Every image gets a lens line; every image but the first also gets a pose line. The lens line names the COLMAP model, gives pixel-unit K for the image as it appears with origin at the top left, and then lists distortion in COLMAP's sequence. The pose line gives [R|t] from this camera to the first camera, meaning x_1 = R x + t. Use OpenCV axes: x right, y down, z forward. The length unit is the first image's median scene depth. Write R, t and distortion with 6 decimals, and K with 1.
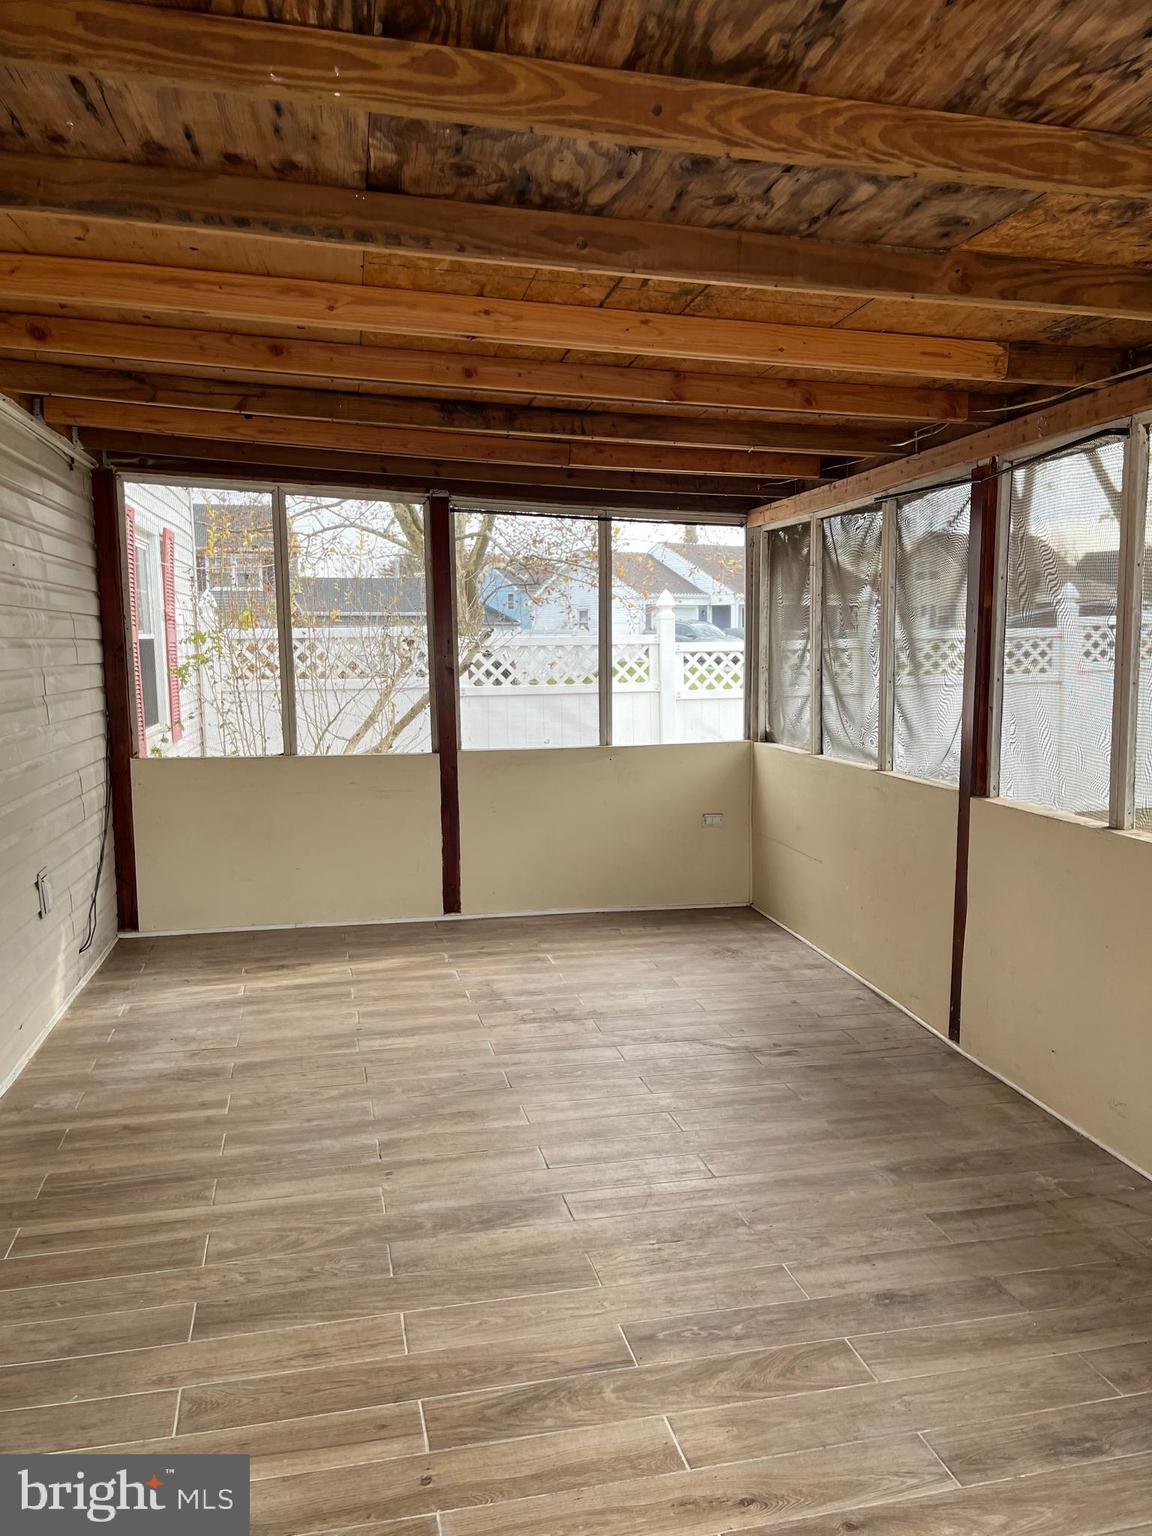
lens RADIAL K [[1153.9, 0, 567.4], [0, 1153.9, 778.0], [0, 0, 1]] dist [0.065283, -0.079354]
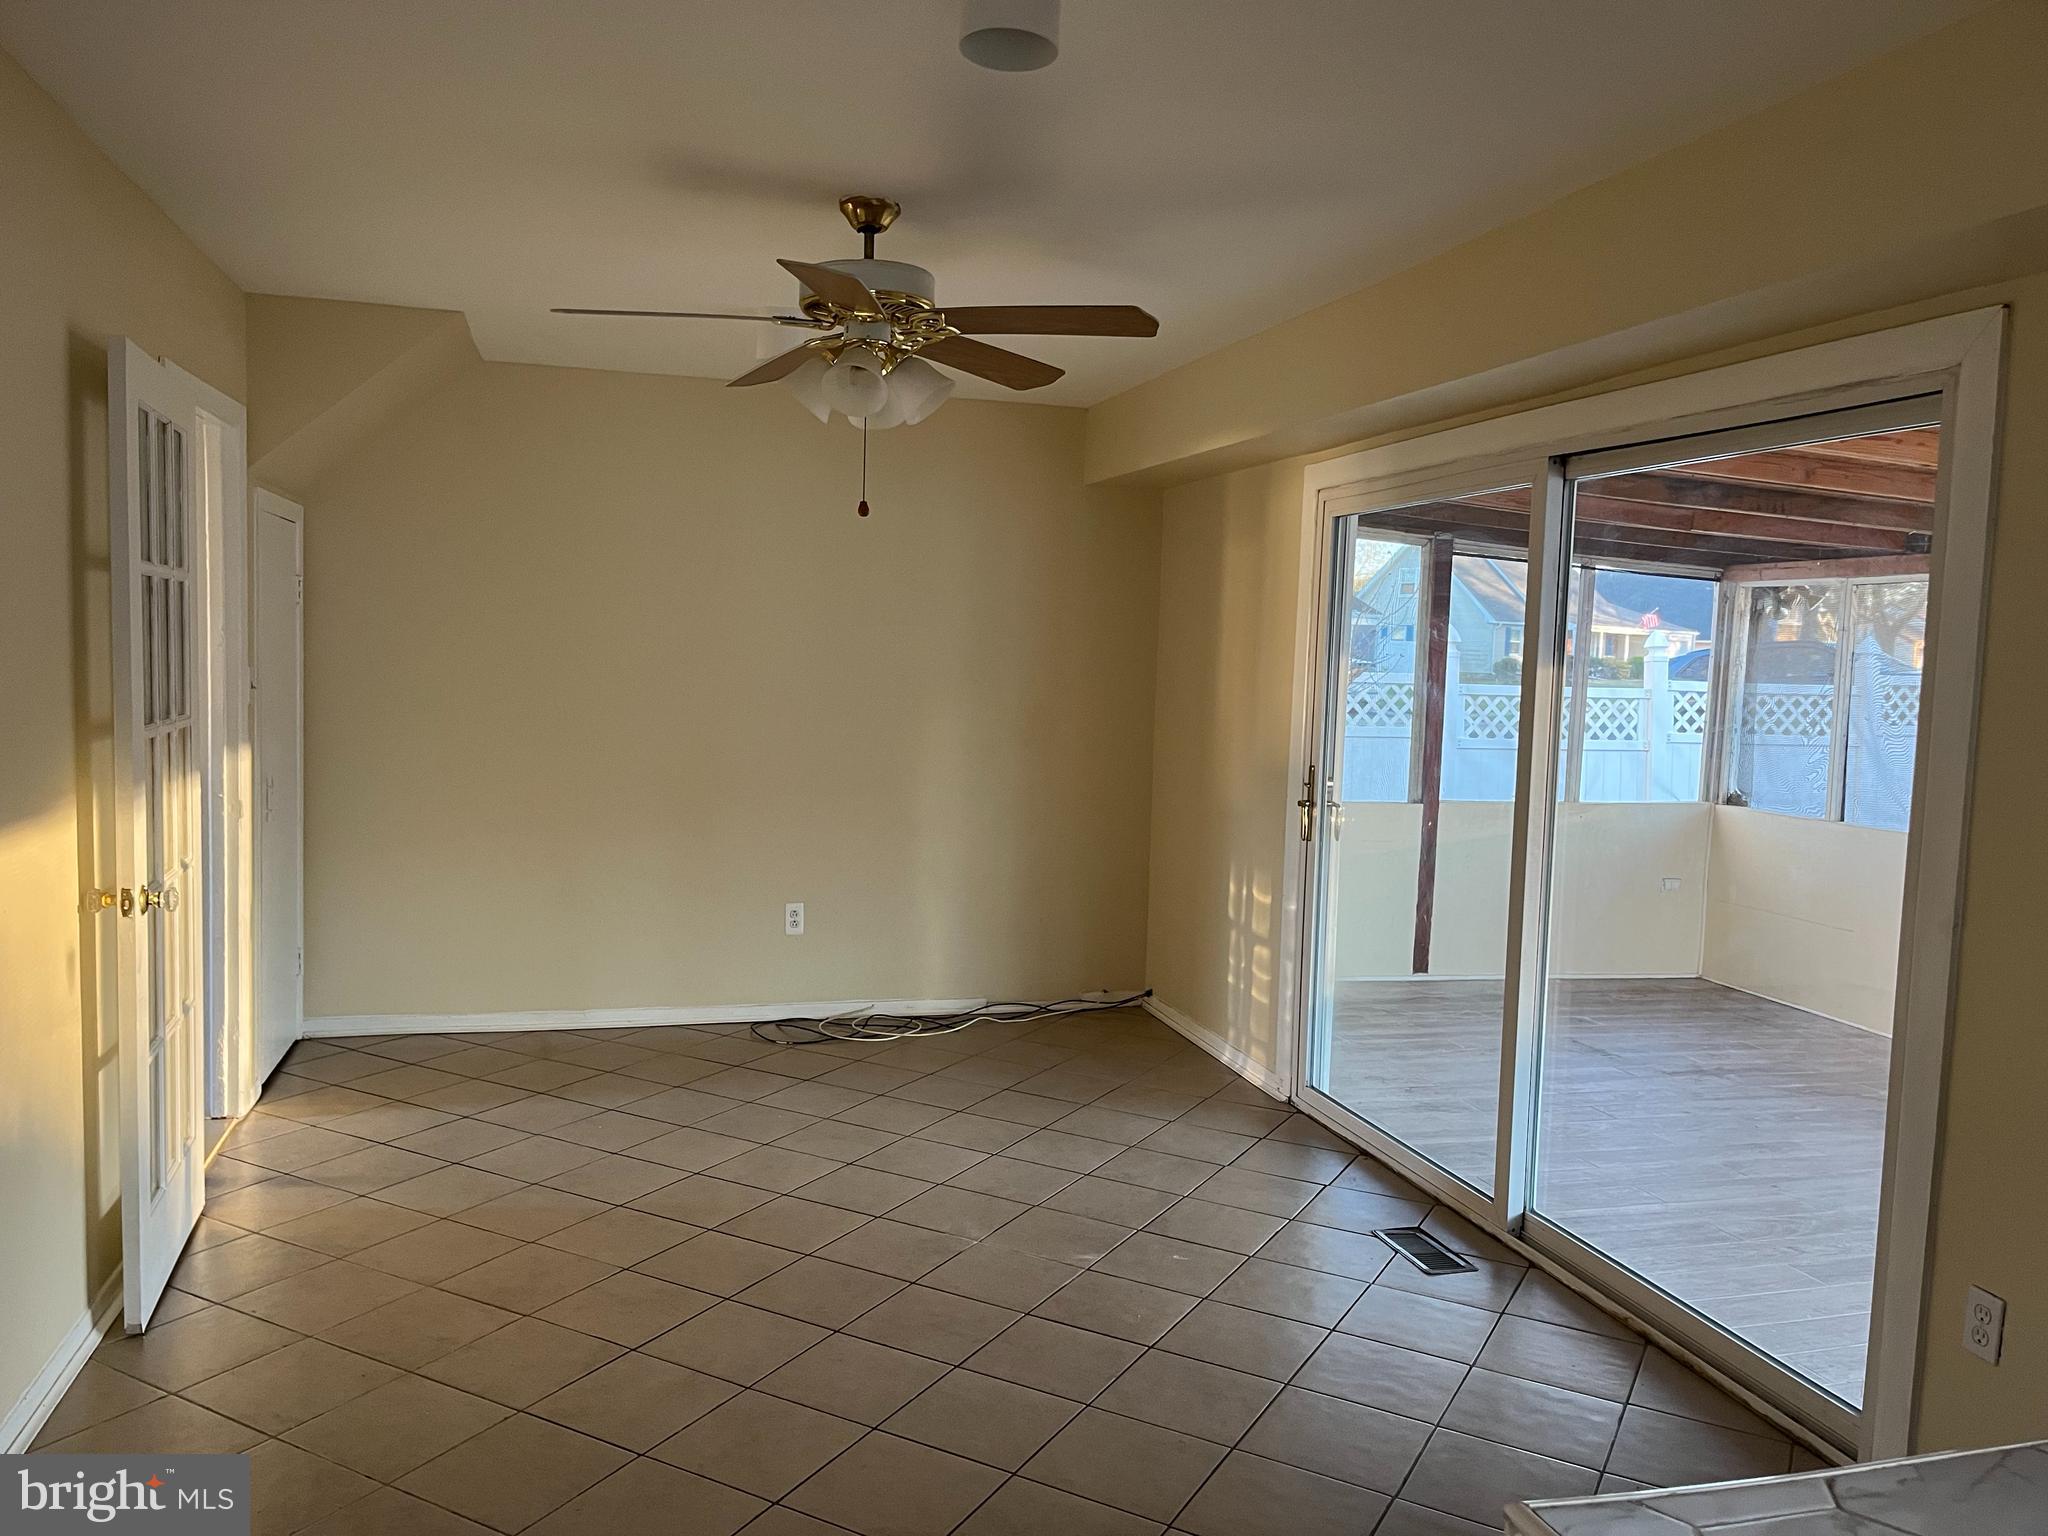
lens RADIAL K [[1538.5, 0, 1014.9], [0, 1538.5, 778.4], [0, 0, 1]] dist [0.065283, -0.079354]
pose [[0.995771, 0.040668, 0.082380, -0.543567], [-0.037946, 0.998689, -0.034345, 0.013951], [-0.083669, 0.031073, 0.996009, -0.239420]]
